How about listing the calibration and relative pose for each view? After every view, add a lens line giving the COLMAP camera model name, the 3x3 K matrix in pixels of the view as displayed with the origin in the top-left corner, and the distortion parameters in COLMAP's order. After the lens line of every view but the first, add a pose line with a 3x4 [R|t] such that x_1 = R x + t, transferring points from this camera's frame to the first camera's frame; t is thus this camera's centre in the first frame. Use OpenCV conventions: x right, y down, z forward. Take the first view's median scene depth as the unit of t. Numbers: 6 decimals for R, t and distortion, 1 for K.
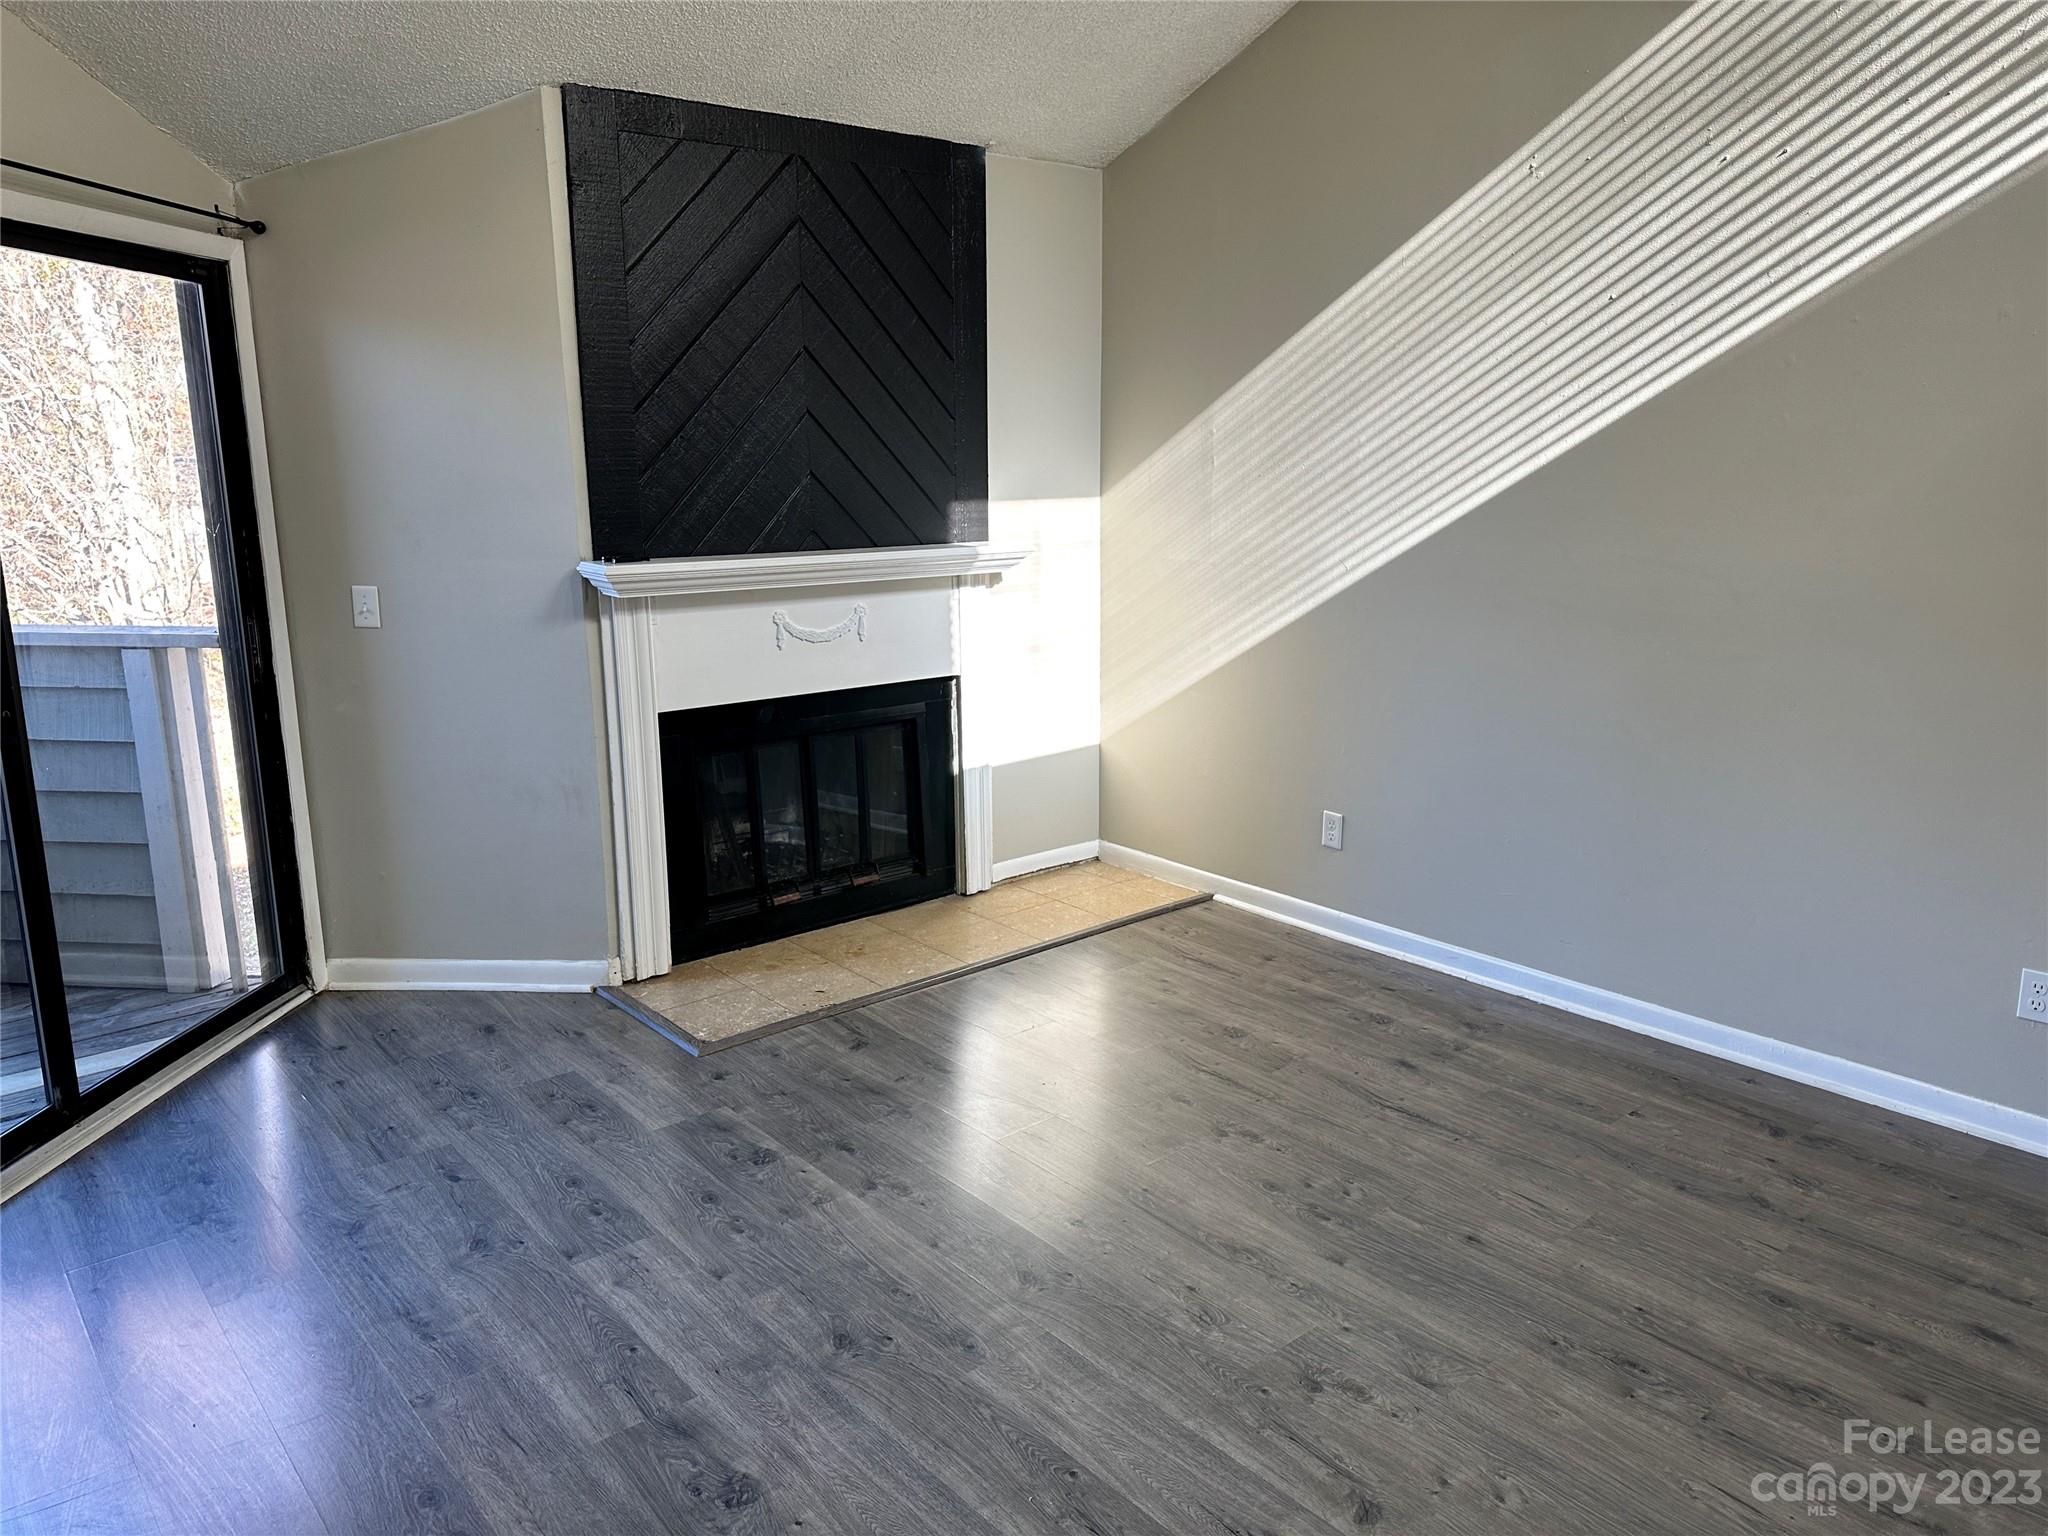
lens RADIAL K [[1437.0, 0, 1023.4], [0, 1437.0, 756.7], [0, 0, 1]] dist [0.149596, -0.284369]
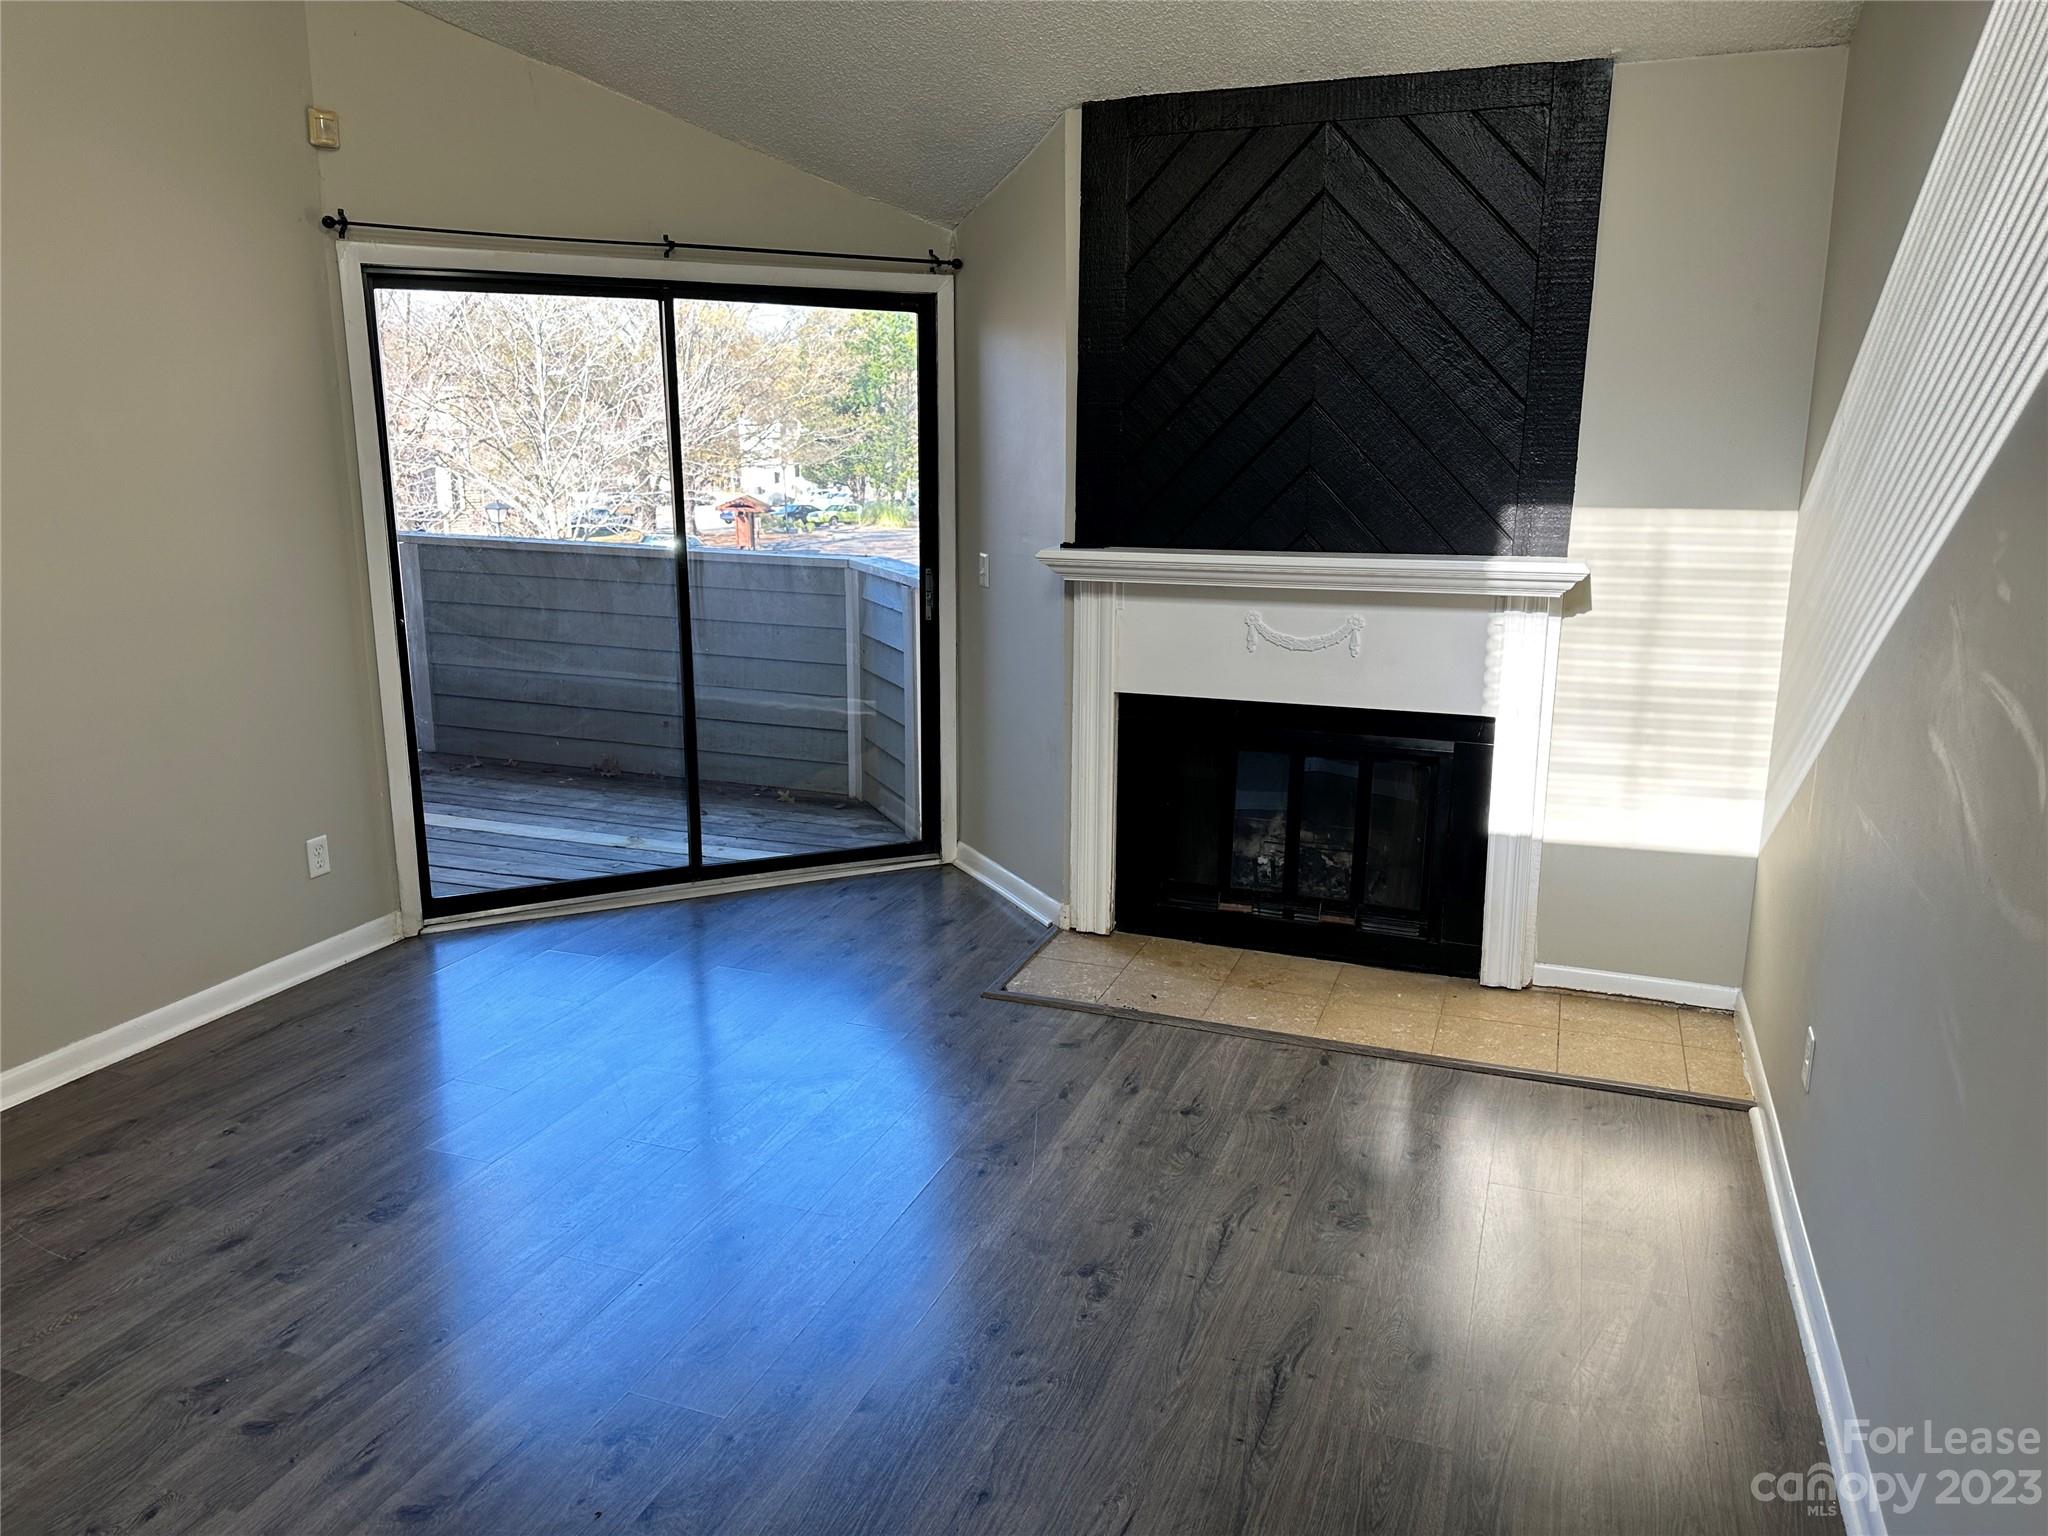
lens RADIAL K [[1437.0, 0, 1023.4], [0, 1437.0, 756.7], [0, 0, 1]] dist [0.149596, -0.284369]
pose [[0.474612, 0.198646, -0.857487, 0.581328], [-0.185998, 0.974836, 0.122882, -0.093422], [0.860318, 0.101170, 0.499617, 0.387396]]
